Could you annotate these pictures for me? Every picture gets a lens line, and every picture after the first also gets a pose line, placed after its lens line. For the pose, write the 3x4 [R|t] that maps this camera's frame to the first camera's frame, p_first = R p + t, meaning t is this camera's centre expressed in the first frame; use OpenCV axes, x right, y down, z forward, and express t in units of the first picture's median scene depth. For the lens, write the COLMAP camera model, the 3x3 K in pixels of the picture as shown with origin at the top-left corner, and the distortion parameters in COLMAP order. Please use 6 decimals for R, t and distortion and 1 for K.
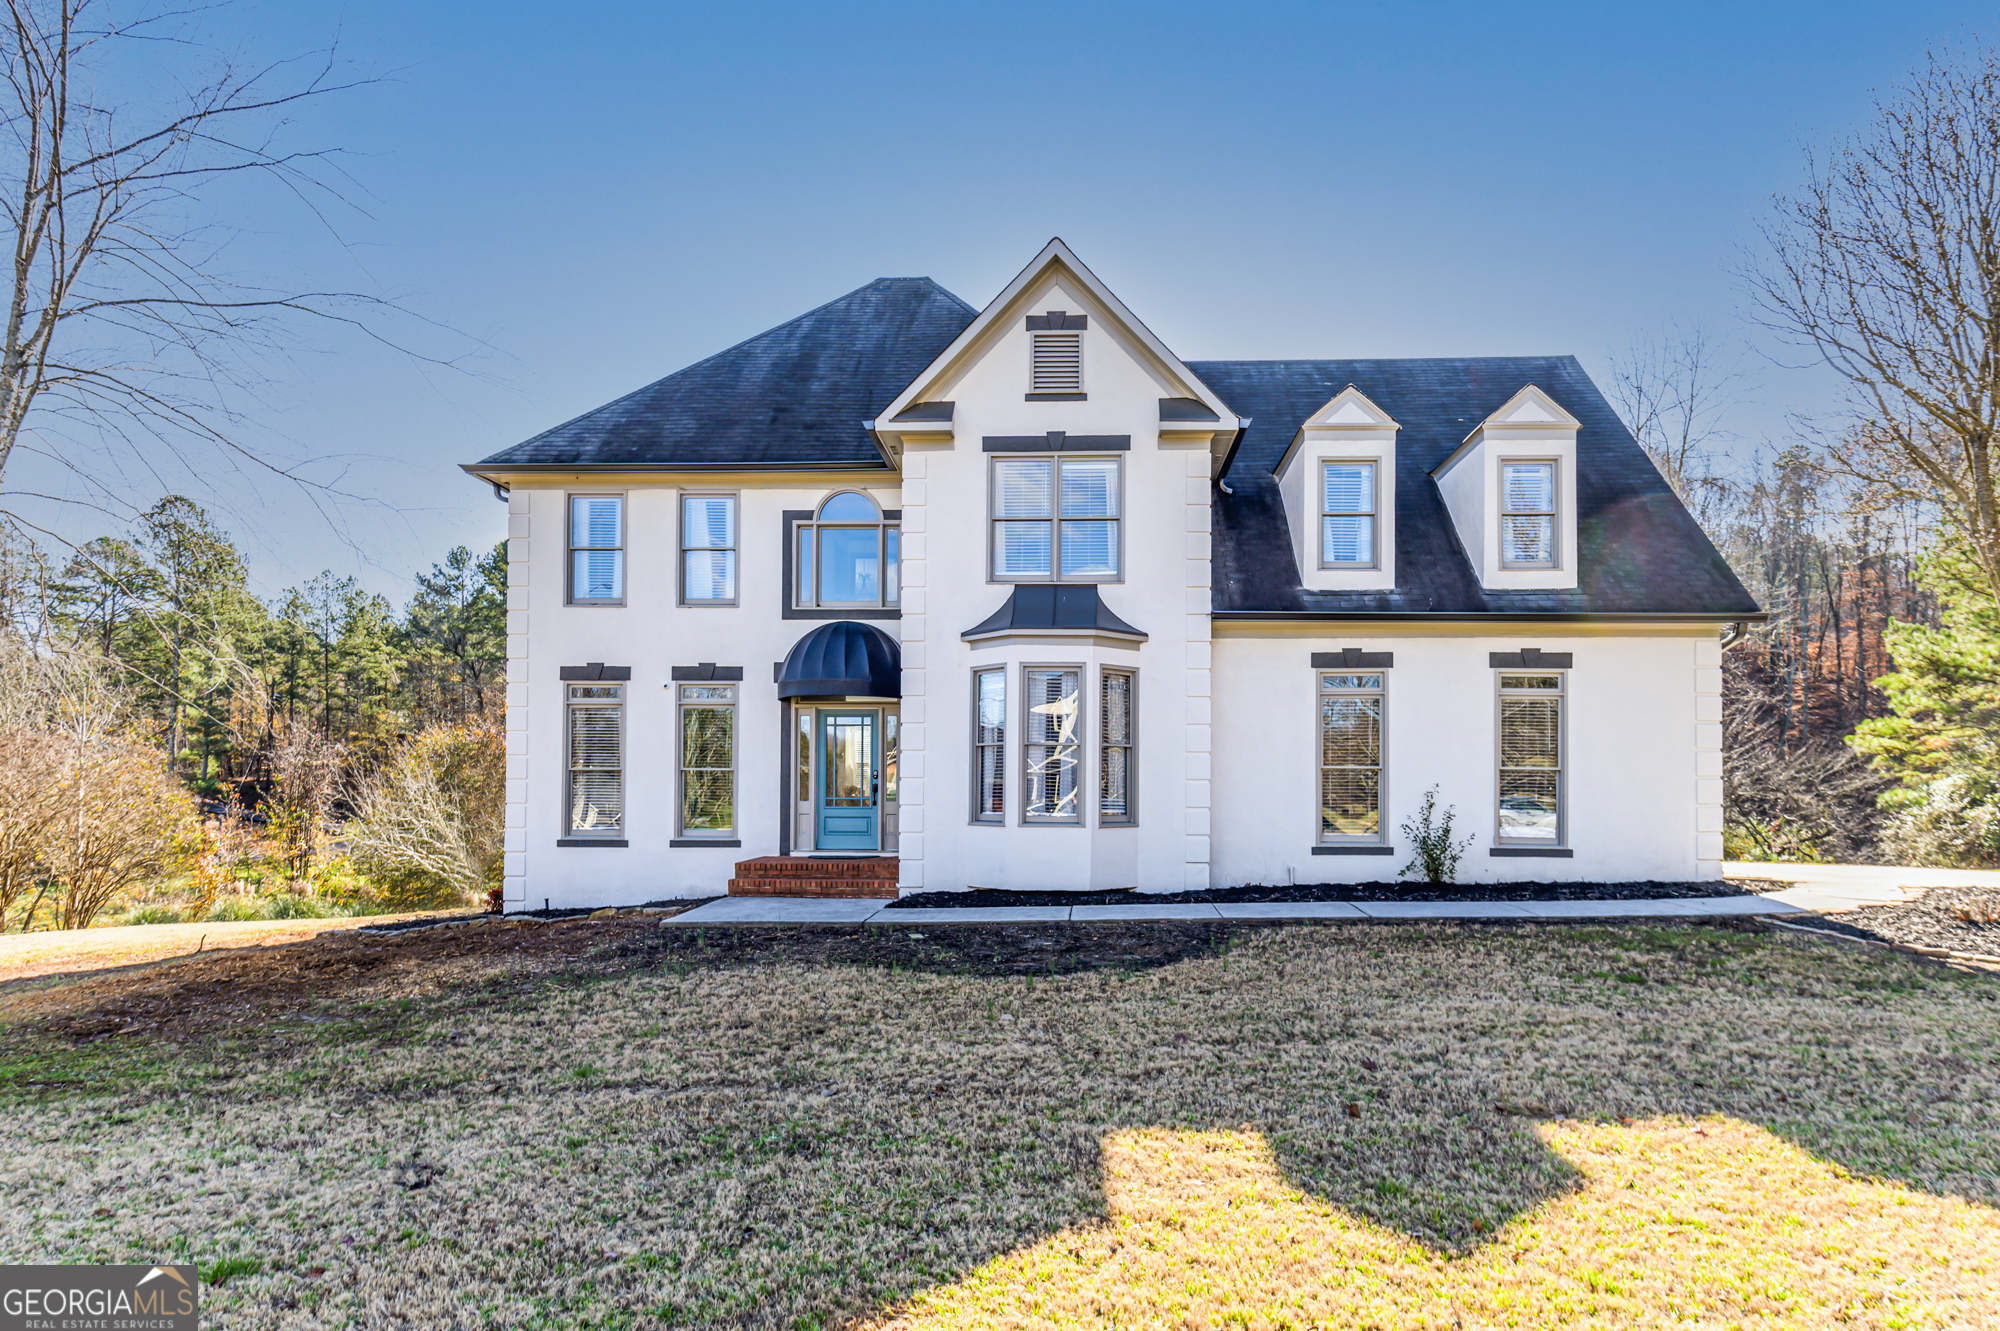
lens RADIAL K [[1126.0, 0, 1031.2], [0, 1126.0, 732.4], [0, 0, 1]] dist [0.002929, 0.000285]
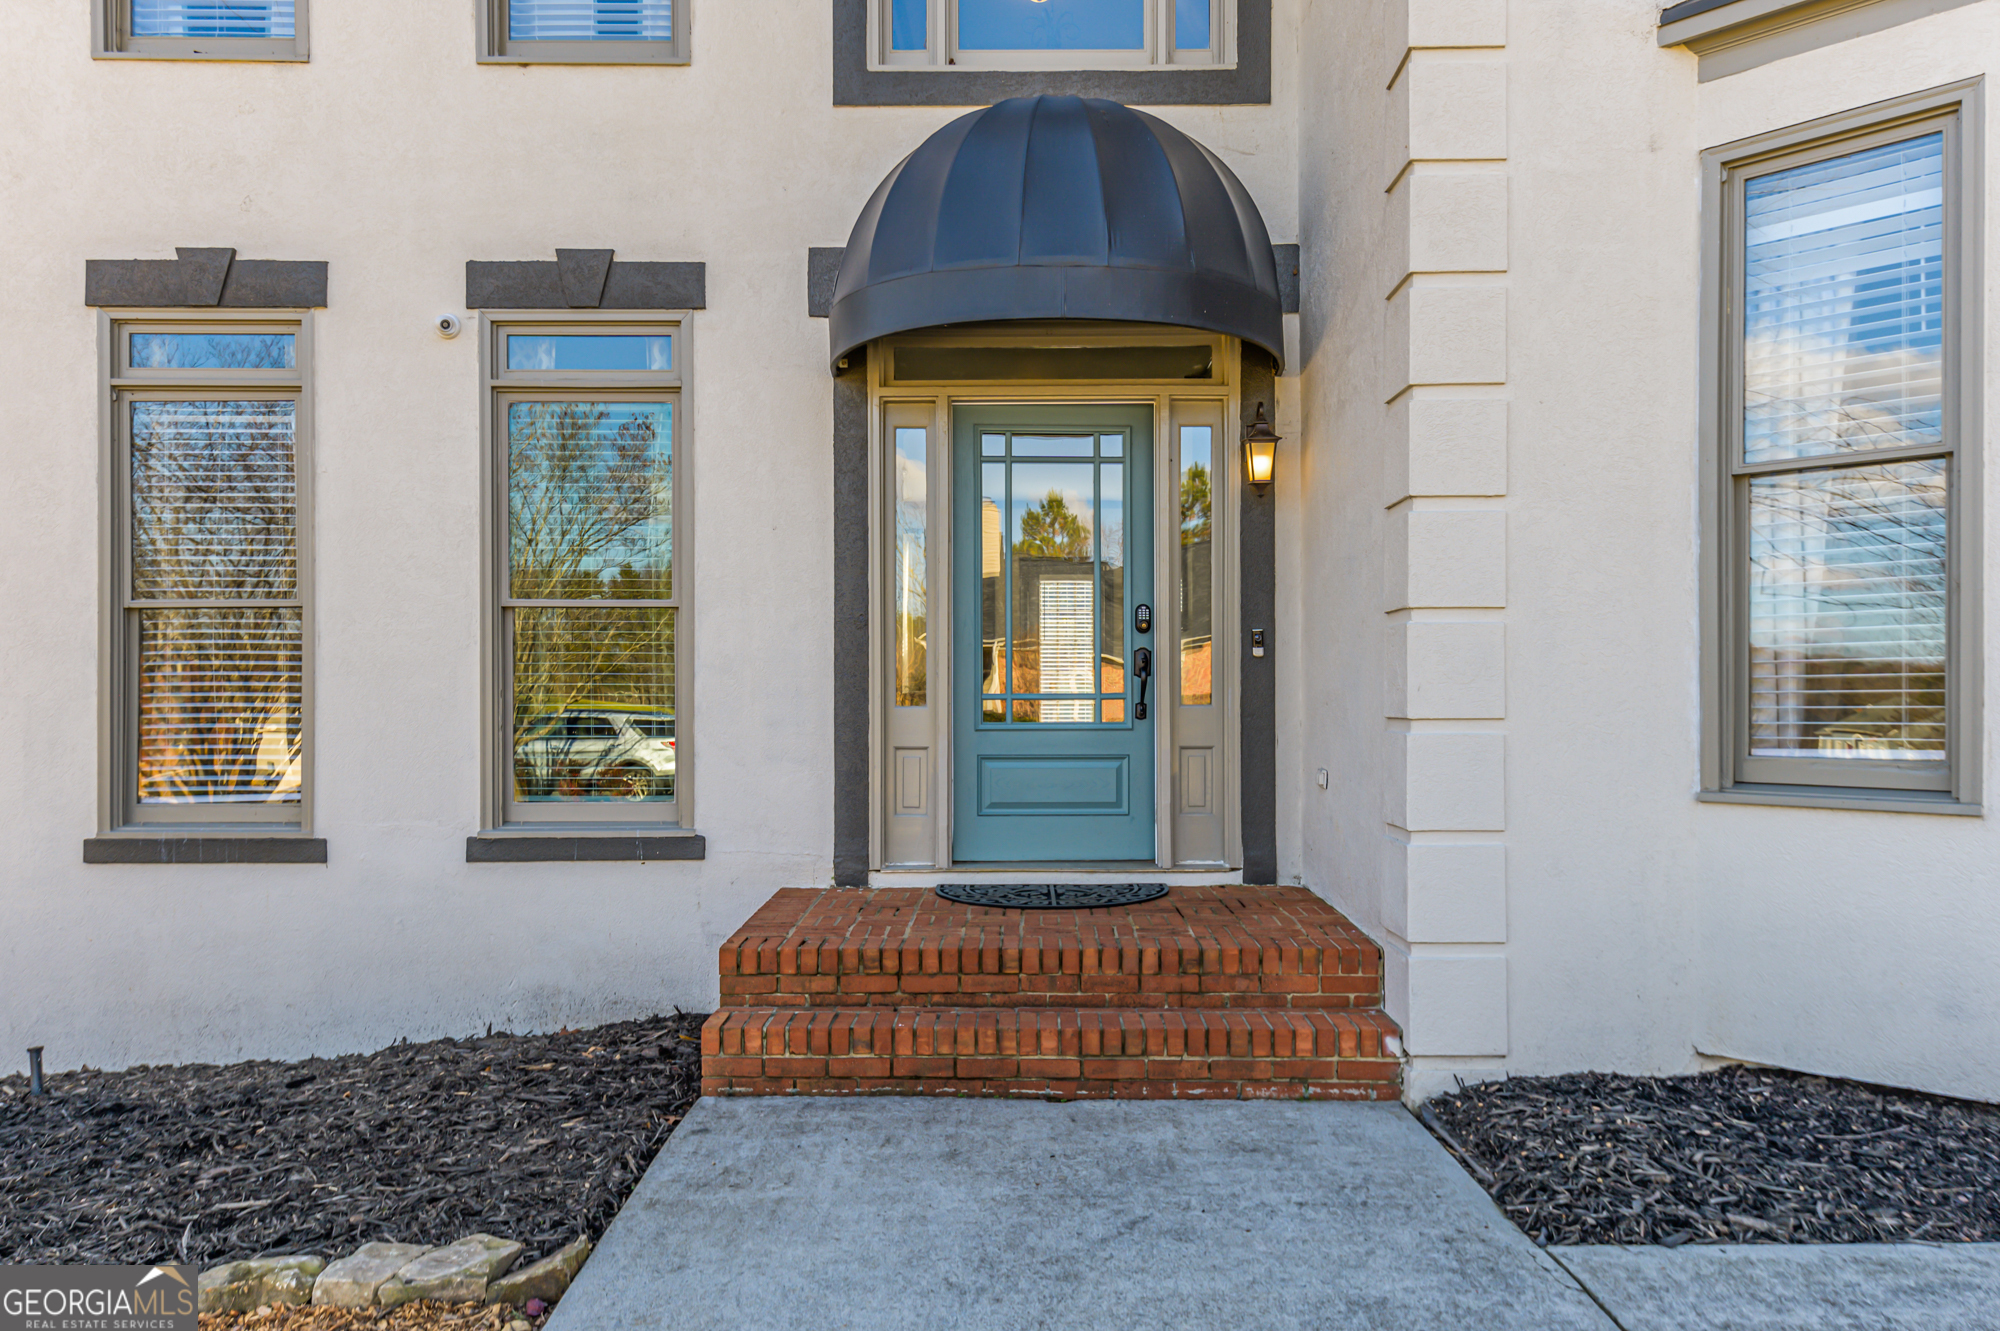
lens RADIAL K [[1407.8, 0, 1006.1], [0, 1407.8, 661.9], [0, 0, 1]] dist [0.014194, 0.000469]
pose [[0.999409, -0.003551, 0.034184, -0.212068], [0.002603, 0.999612, 0.027733, 0.042937], [-0.034269, -0.027628, 0.999031, 0.692847]]
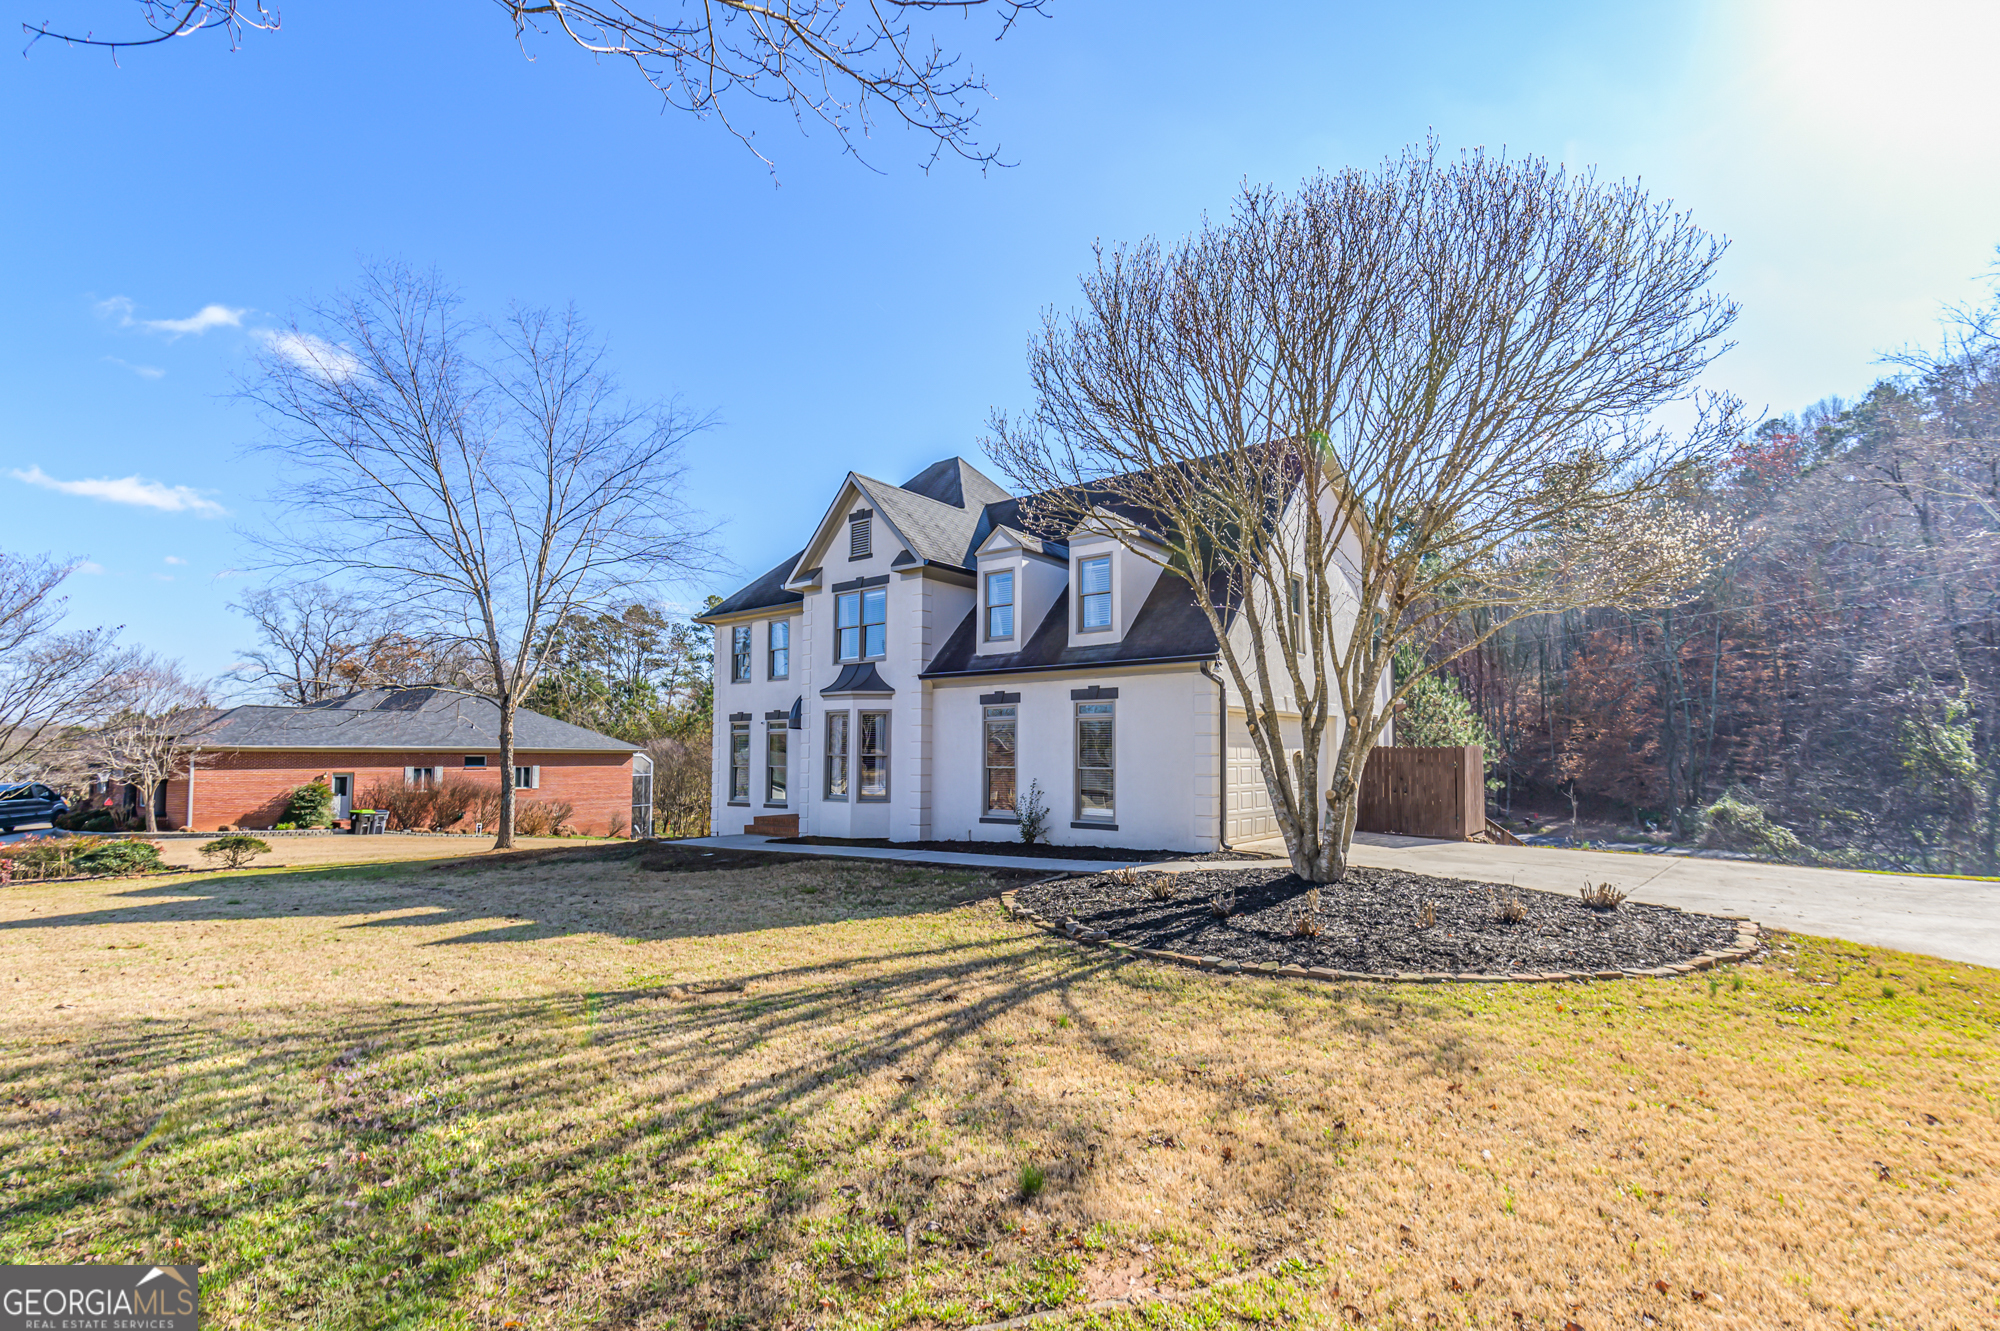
lens RADIAL K [[935.5, 0, 993.6], [0, 935.5, 678.1], [0, 0, 1]] dist [0.014096, -0.002177]
pose [[0.817310, -0.054308, -0.573633, 1.023403], [0.021656, 0.997740, -0.063605, -0.010647], [0.575791, 0.039562, 0.816639, -0.072788]]
